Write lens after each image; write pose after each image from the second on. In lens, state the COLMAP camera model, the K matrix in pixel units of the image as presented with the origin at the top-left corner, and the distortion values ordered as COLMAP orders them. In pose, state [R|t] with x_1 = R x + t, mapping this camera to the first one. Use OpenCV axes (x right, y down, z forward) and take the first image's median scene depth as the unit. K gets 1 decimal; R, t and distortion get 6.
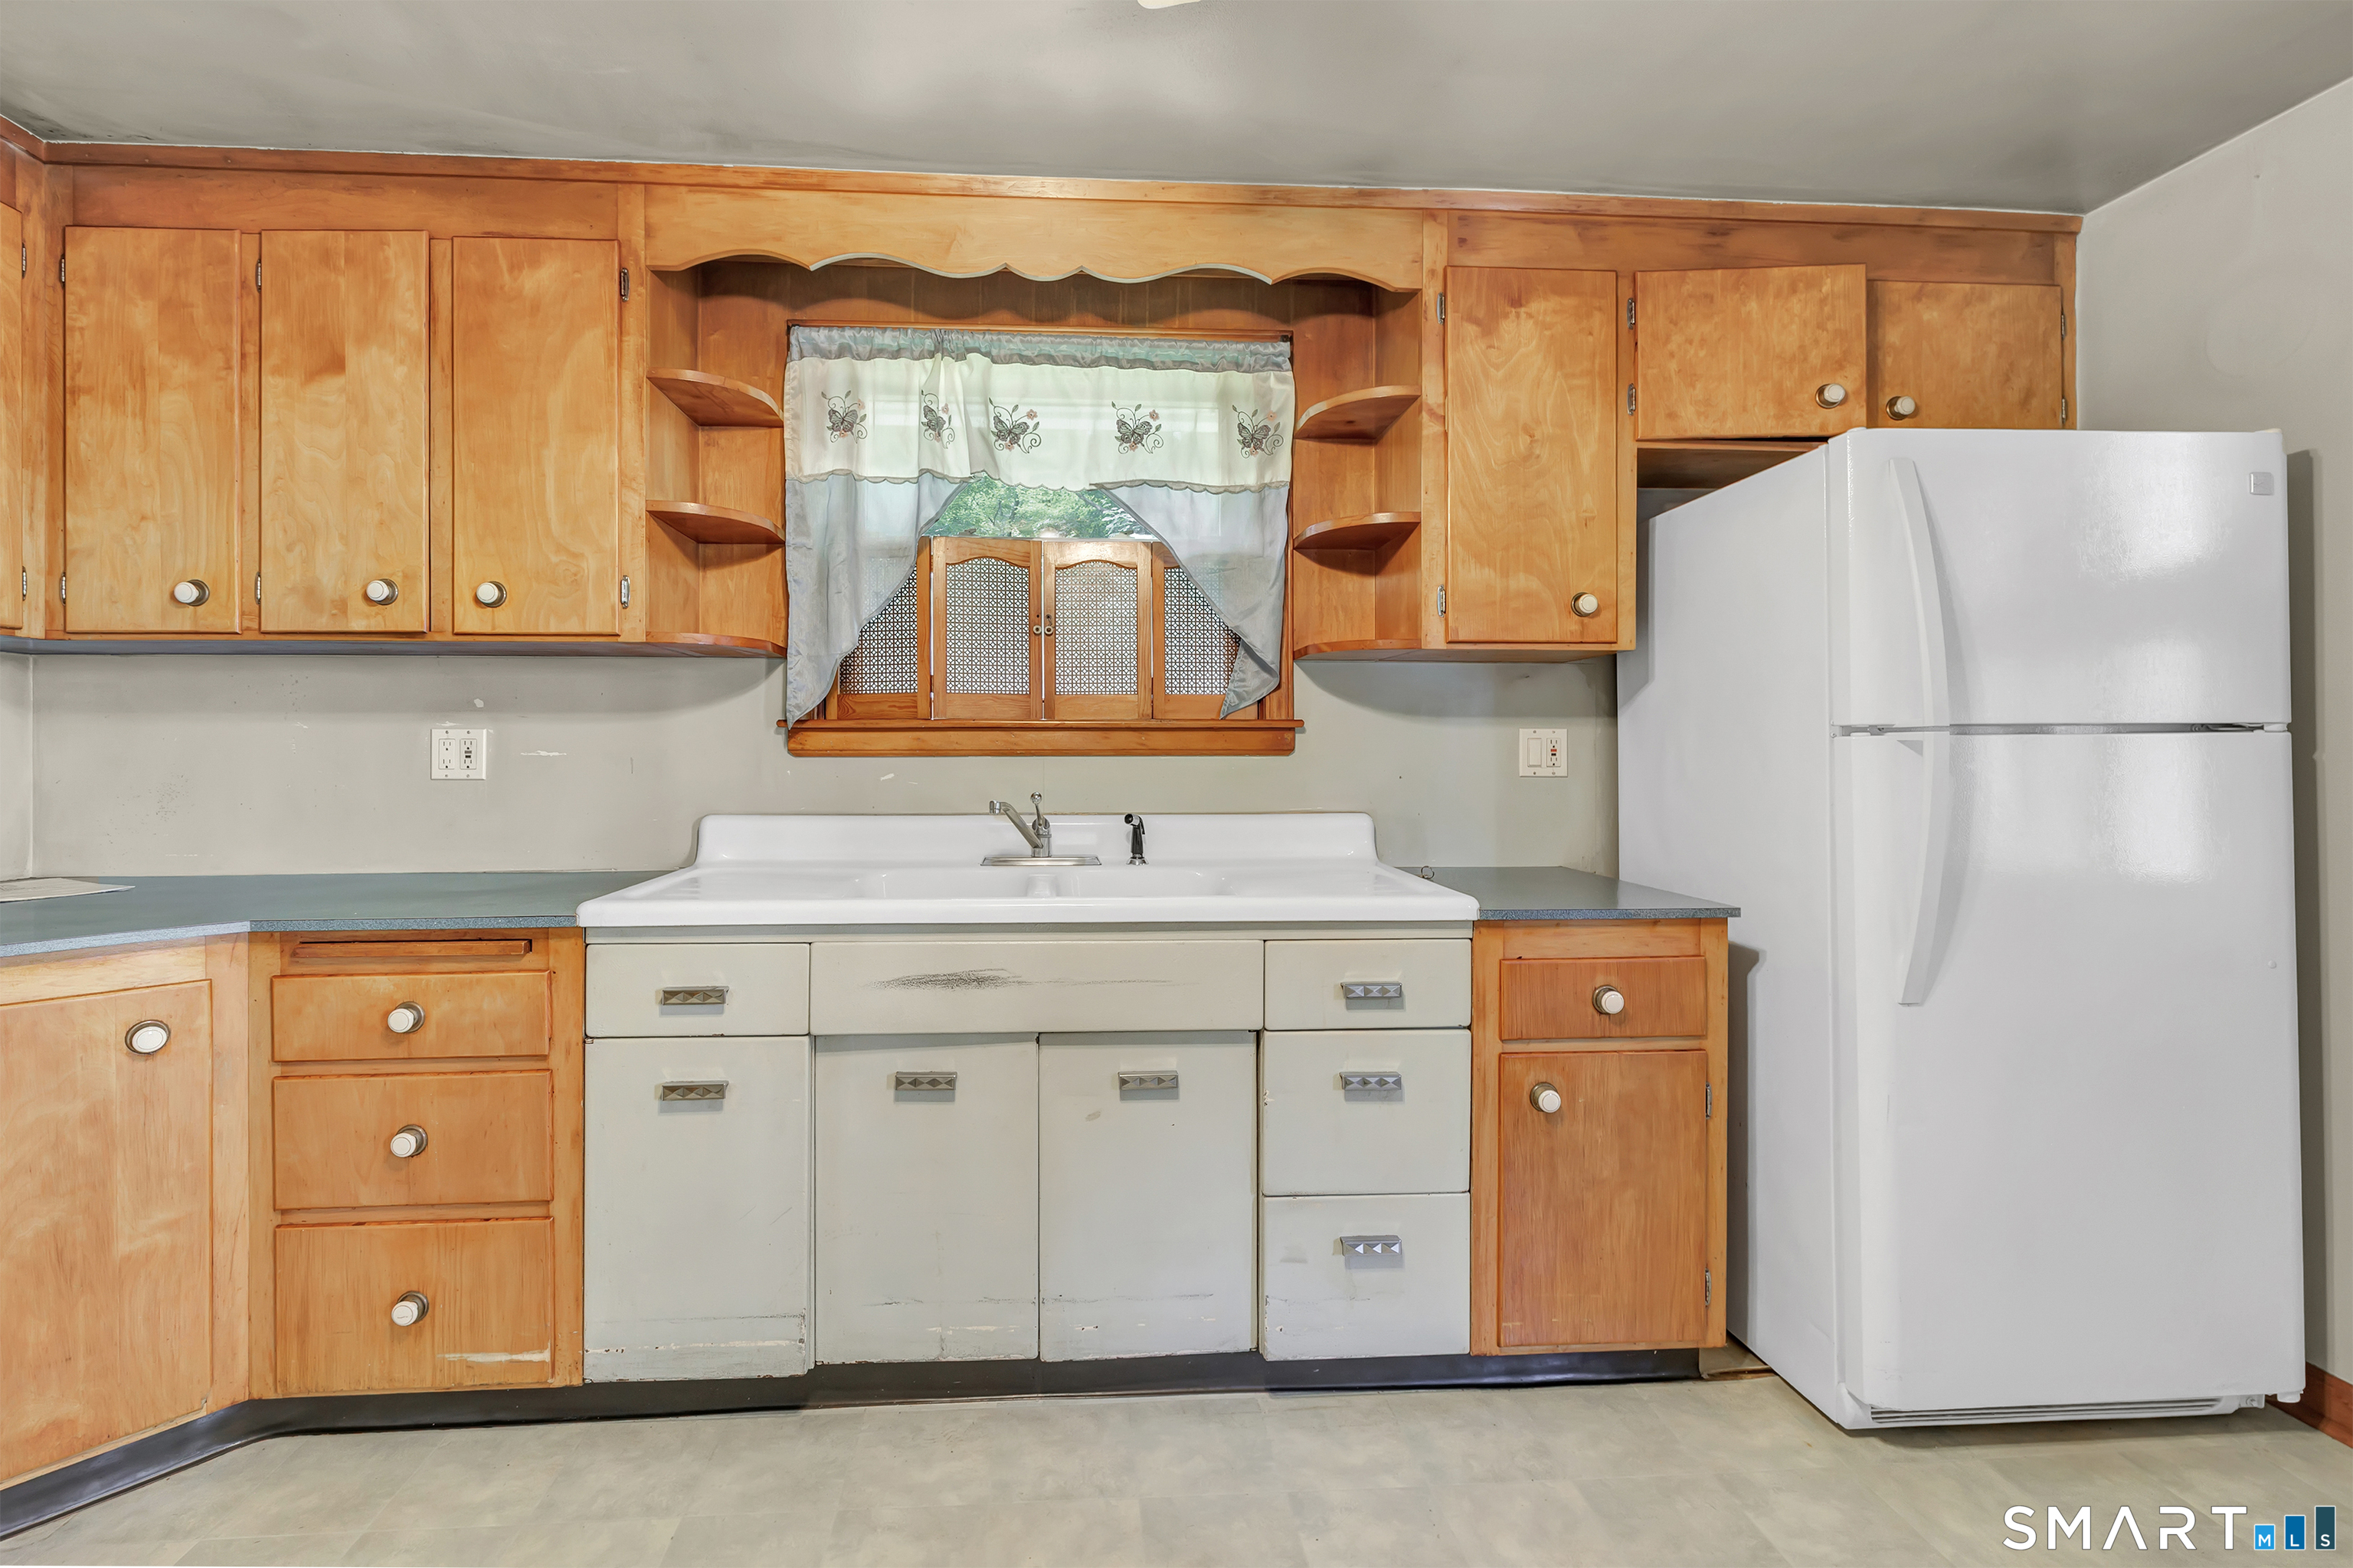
lens RADIAL K [[1060.4, 0, 1178.4], [0, 1060.4, 745.5], [0, 0, 1]] dist [0.000055, 0.000616]
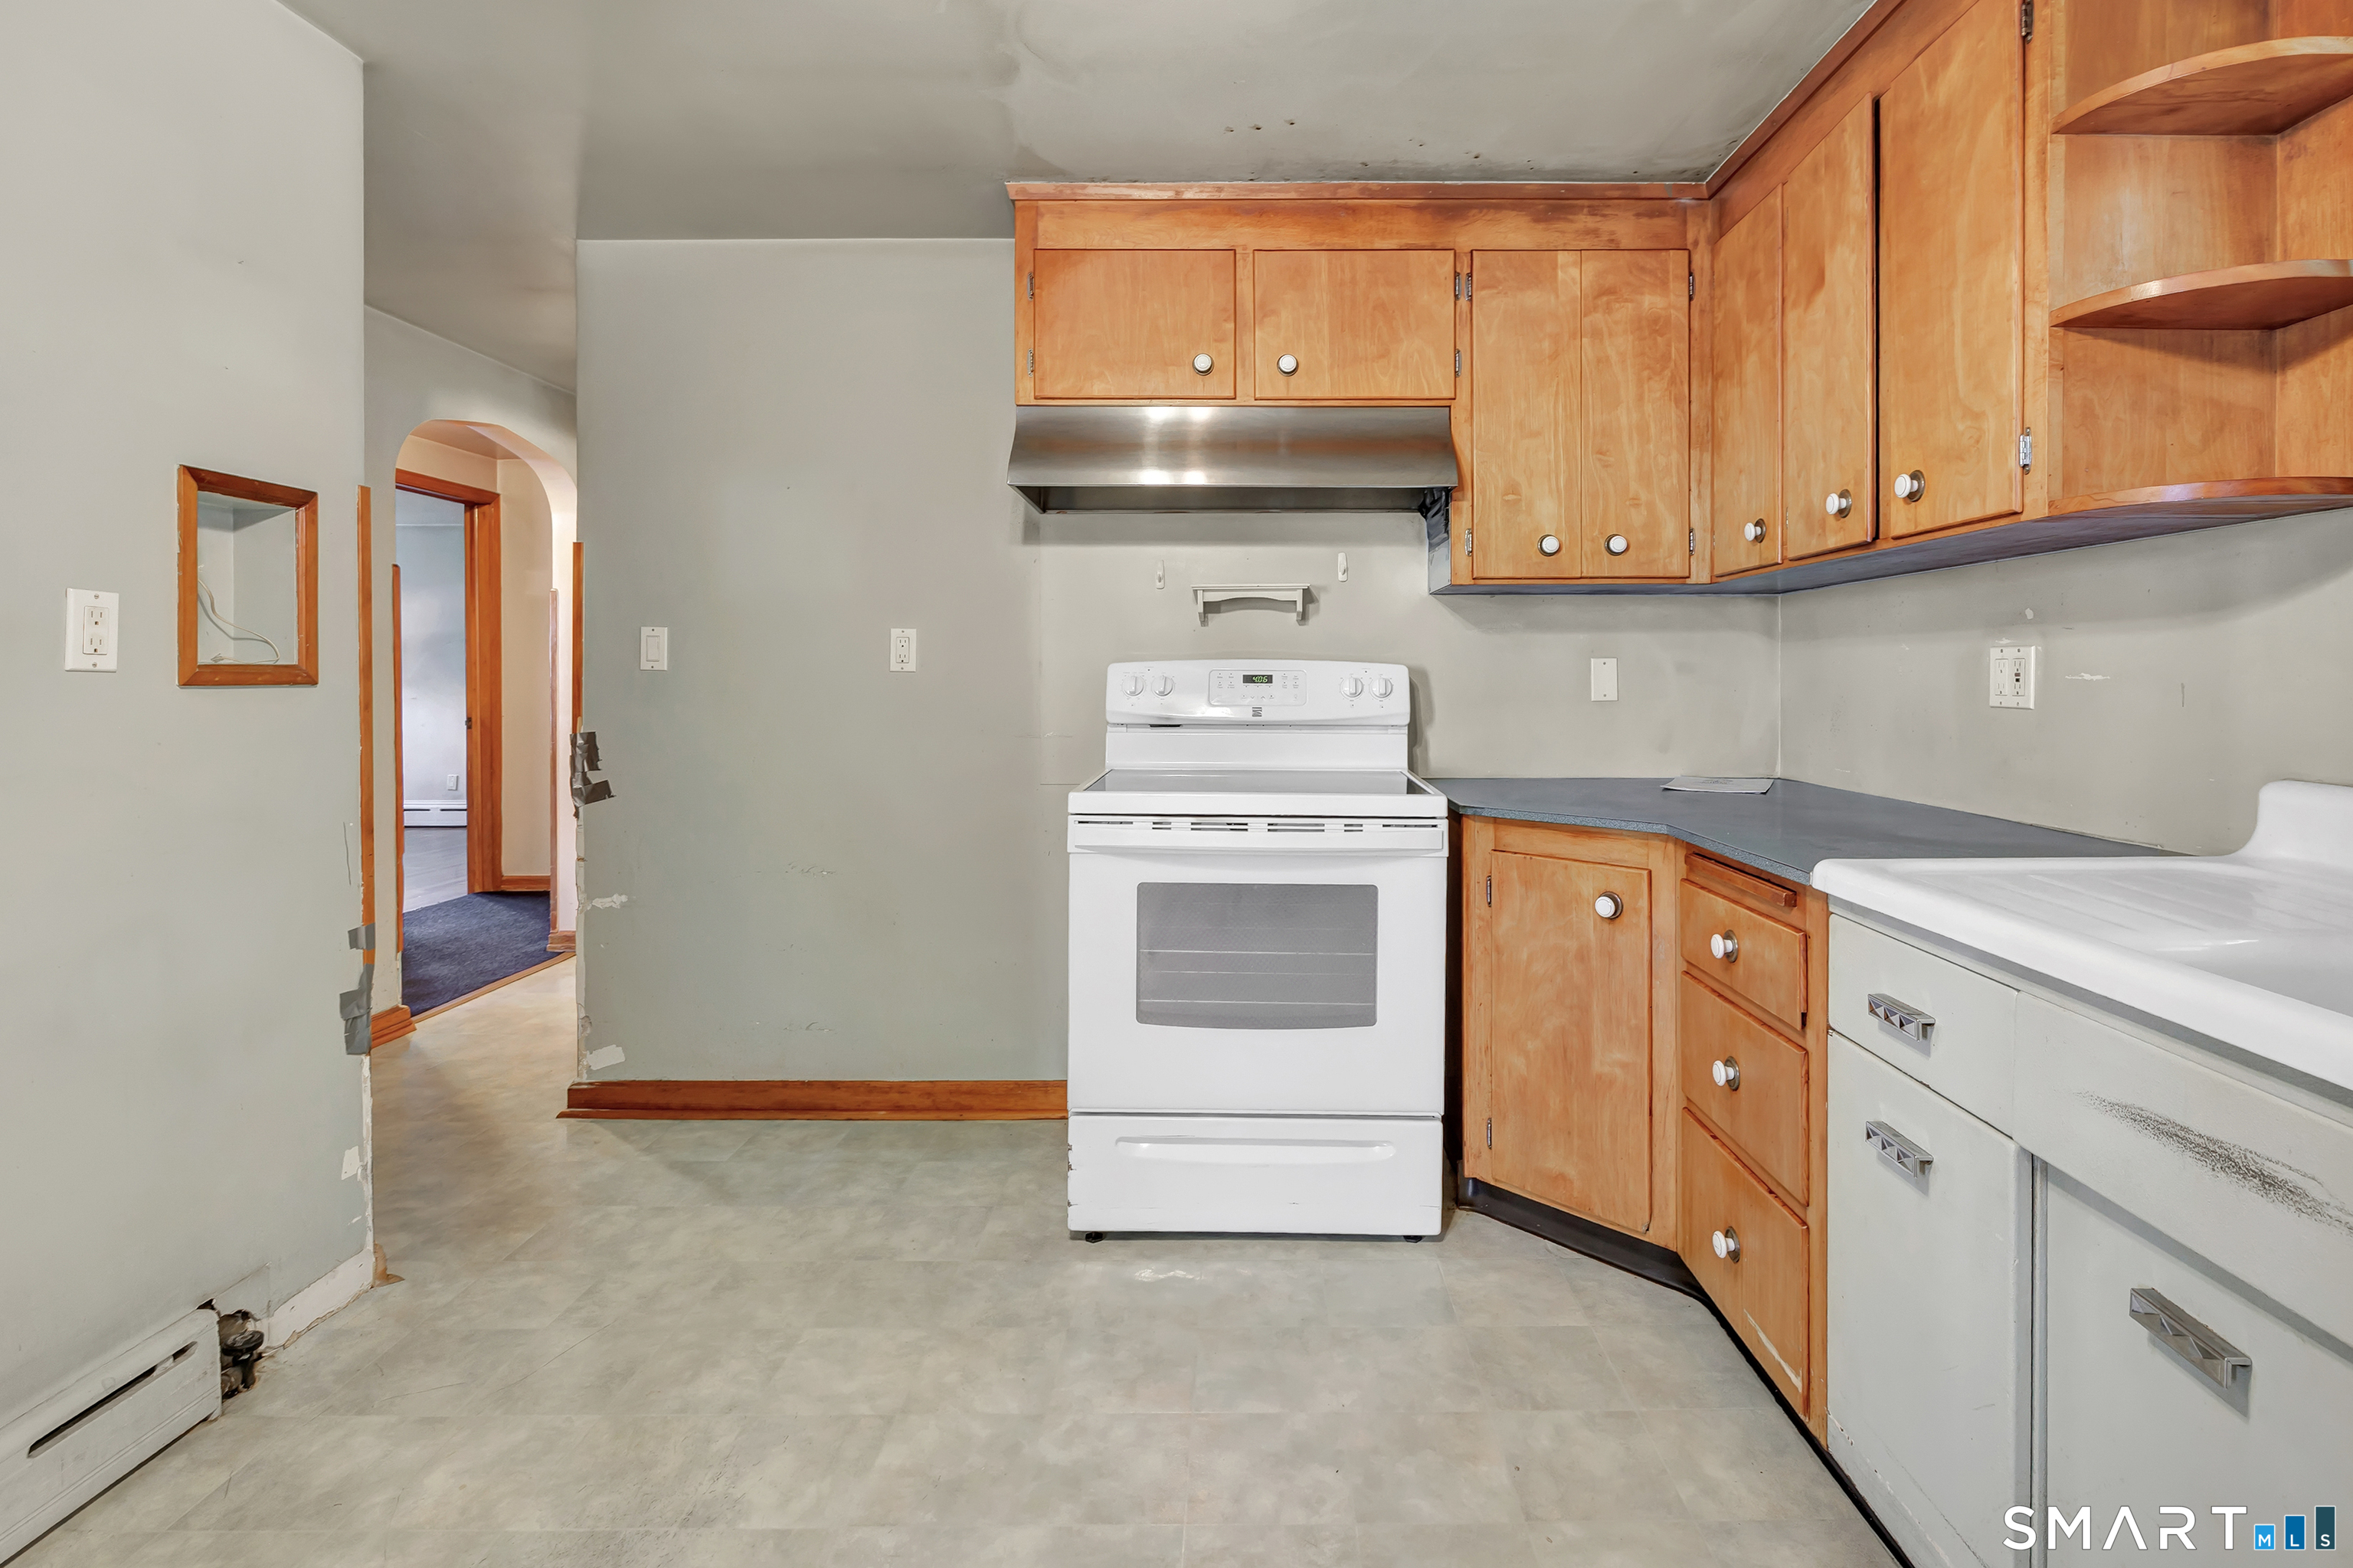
lens RADIAL K [[1119.7, 0, 1178.9], [0, 1119.7, 683.0], [0, 0, 1]] dist [0.002635, 0.000623]
pose [[-0.126613, 0.007598, -0.991923, 0.309376], [0.003703, 0.999967, 0.007187, 0.004387], [0.991945, -0.002763, -0.126637, 0.542000]]
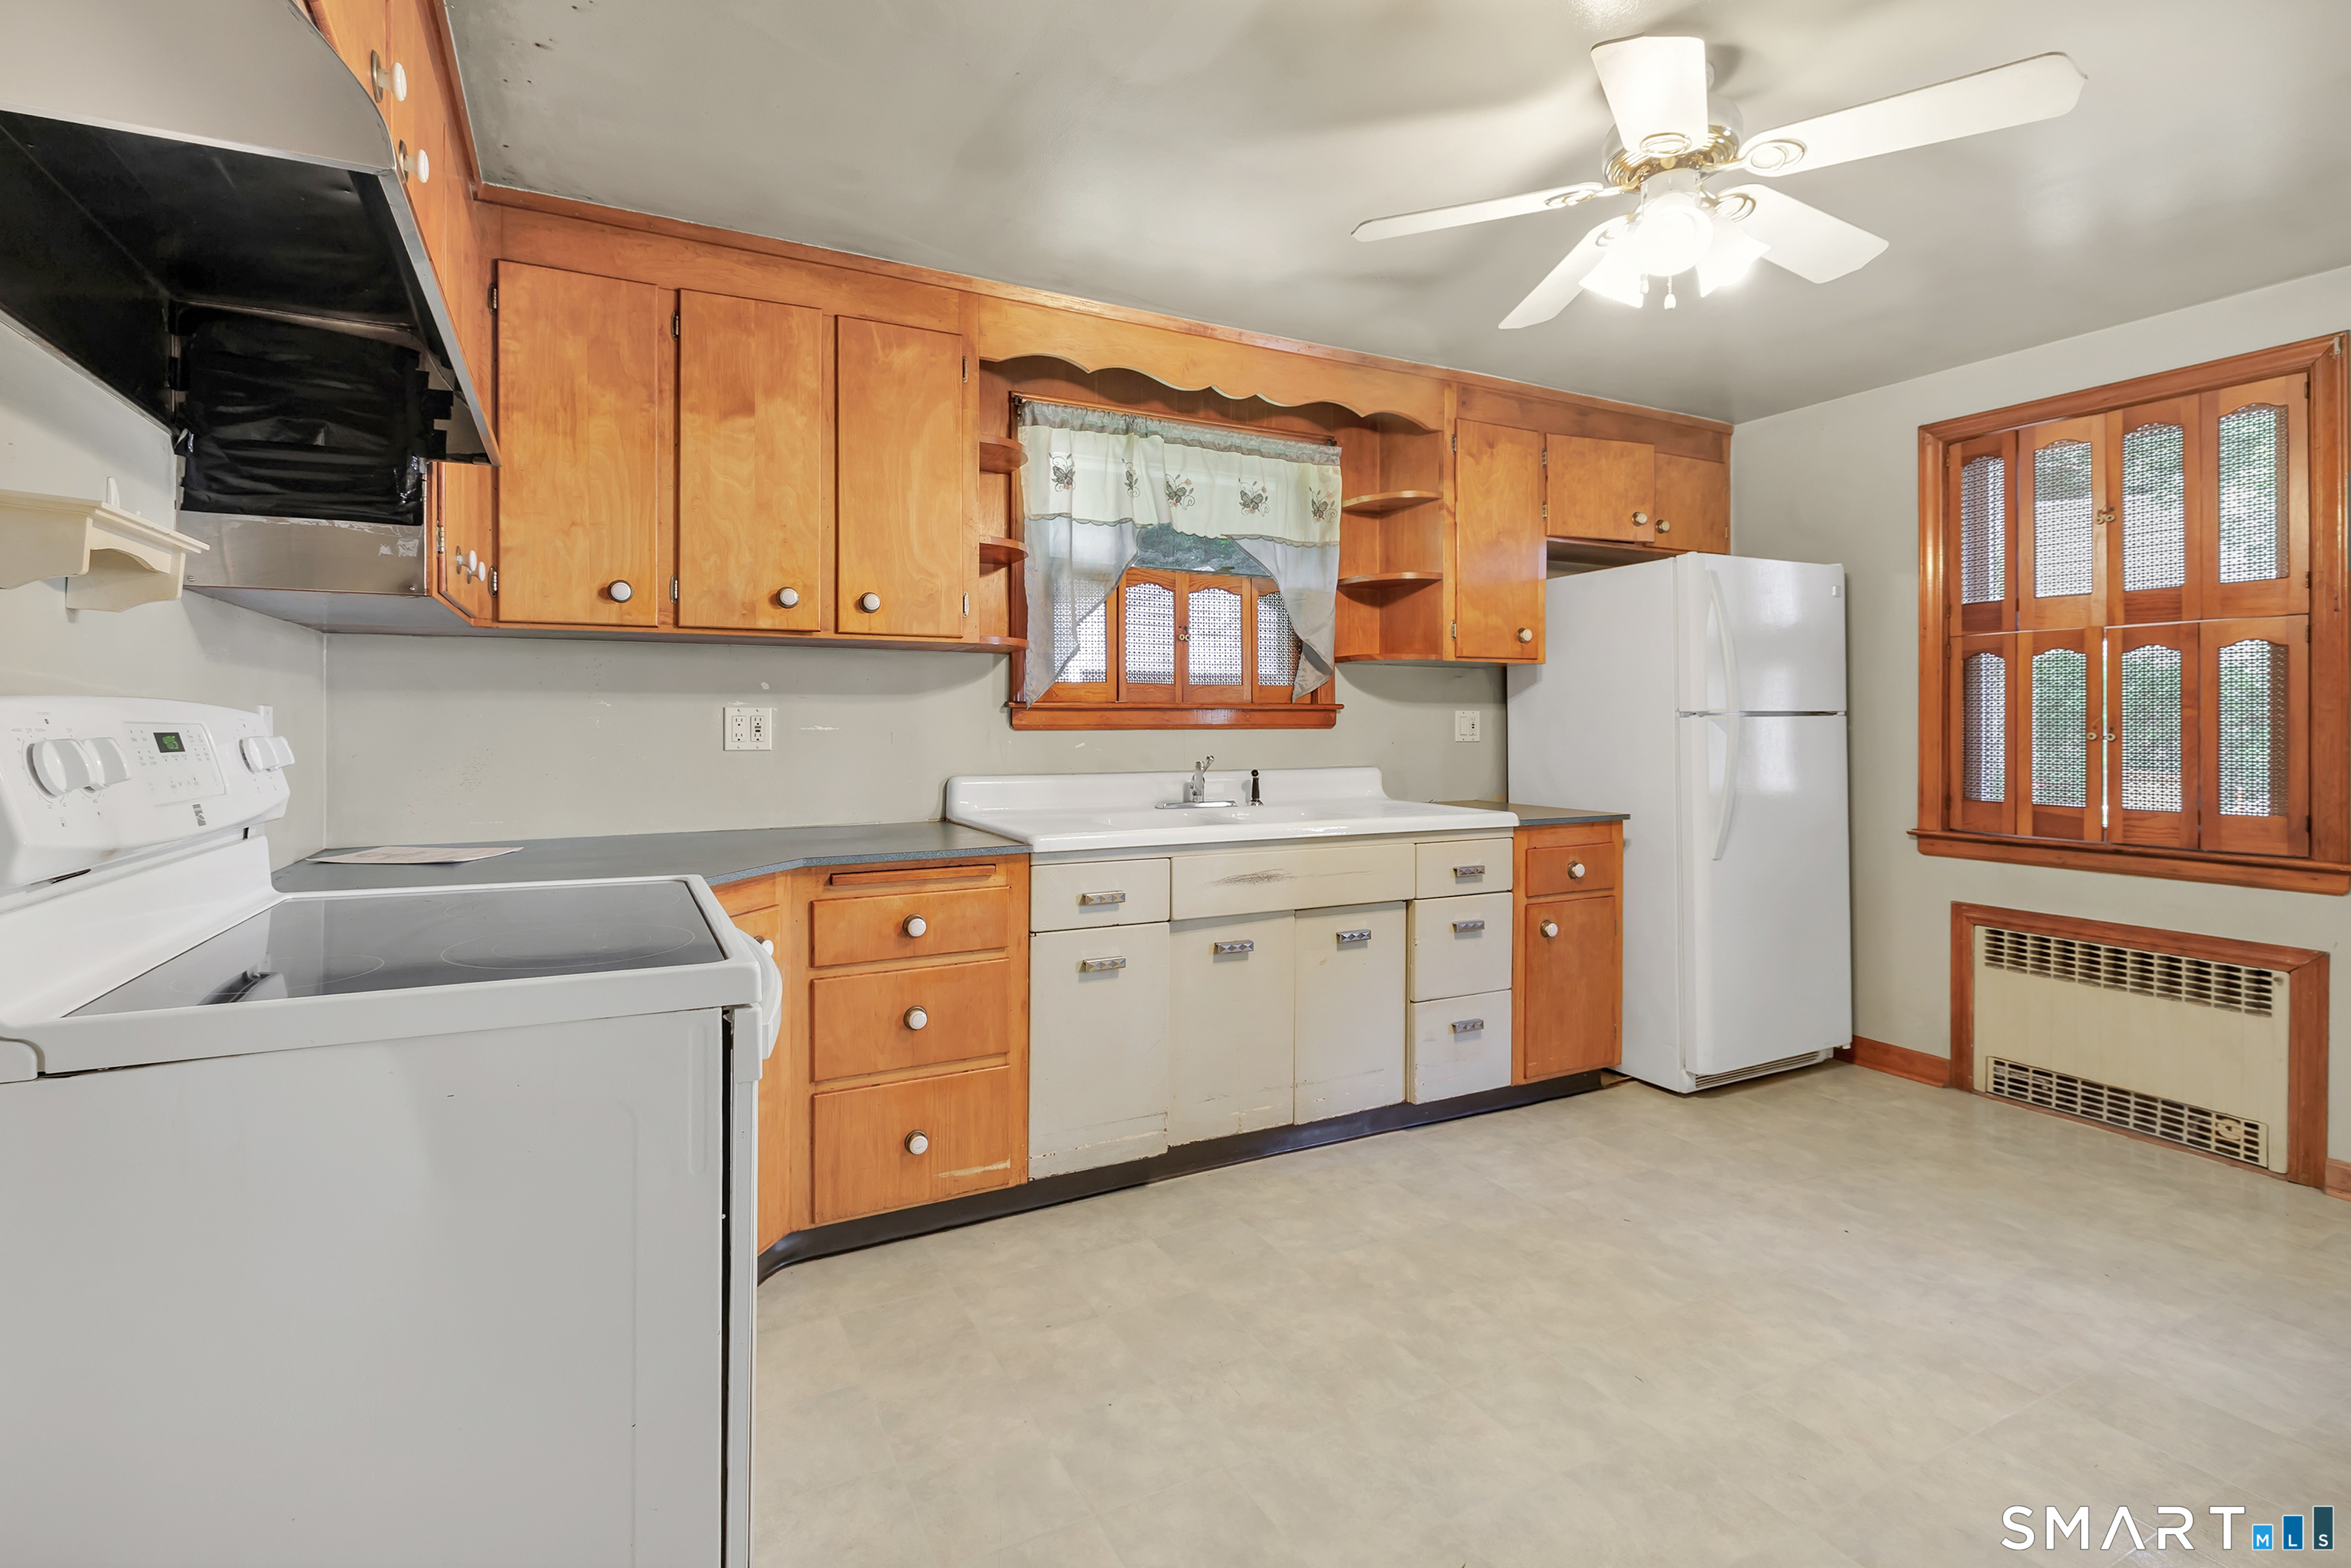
lens RADIAL K [[1072.9, 0, 1166.3], [0, 1072.9, 716.5], [0, 0, 1]] dist [0.000868, -0.000011]
pose [[0.918481, 0.002244, 0.395458, -0.836955], [-0.001695, 0.999997, -0.001737, -0.005020], [-0.395461, 0.000925, 0.918482, -0.318896]]
